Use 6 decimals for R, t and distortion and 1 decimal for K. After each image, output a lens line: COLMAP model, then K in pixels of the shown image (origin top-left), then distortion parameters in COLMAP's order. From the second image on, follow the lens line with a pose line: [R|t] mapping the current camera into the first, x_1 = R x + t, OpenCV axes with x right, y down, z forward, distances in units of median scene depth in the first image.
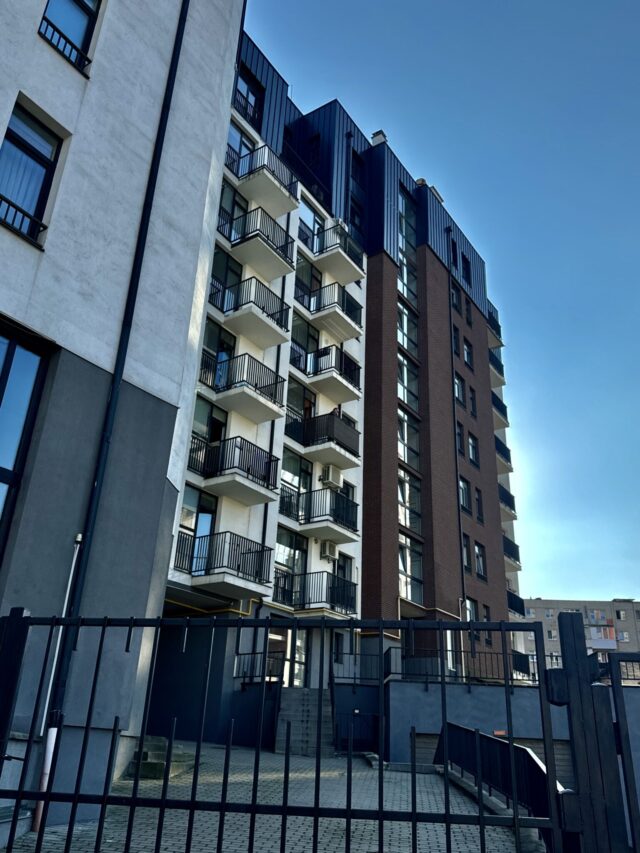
lens RADIAL K [[705.4, 0, 324.9], [0, 705.4, 430.7], [0, 0, 1]] dist [0.100032, -0.130485]
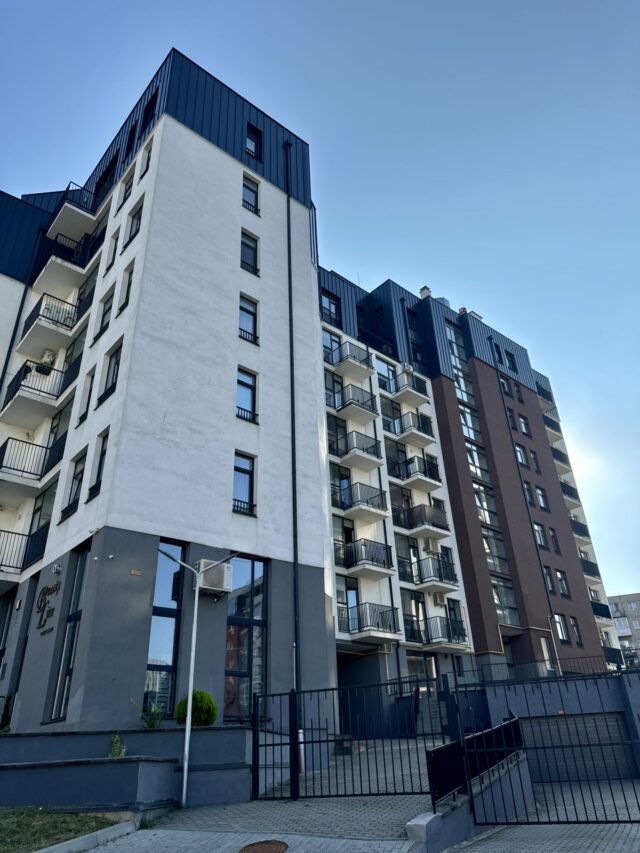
lens RADIAL K [[605.6, 0, 322.9], [0, 605.6, 429.3], [0, 0, 1]] dist [0.039412, -0.040804]
pose [[0.962832, -0.195969, -0.185876, 0.084931], [0.181898, 0.979179, -0.090122, -0.117057], [0.199667, 0.052962, 0.978431, -0.326428]]
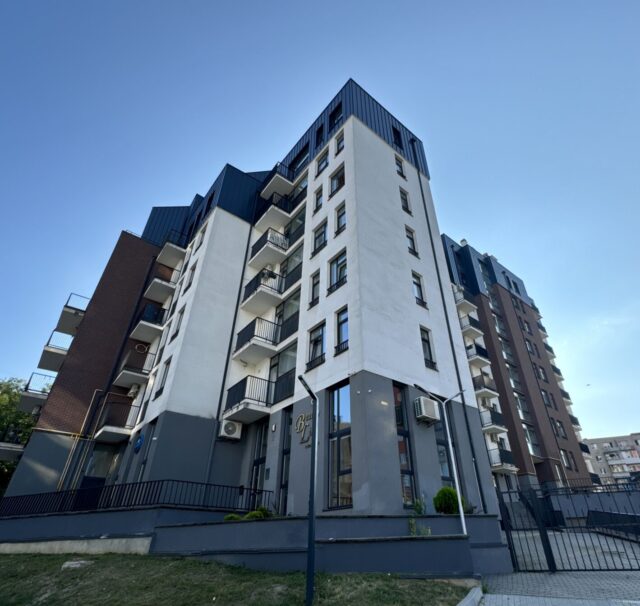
lens RADIAL K [[370.2, 0, 347.2], [0, 370.2, 315.1], [0, 0, 1]] dist [-0.002407, -0.000538]
pose [[0.961605, -0.193498, -0.194613, -0.154661], [0.165427, 0.974511, -0.151534, -0.116897], [0.218974, 0.113521, 0.969104, -0.295615]]
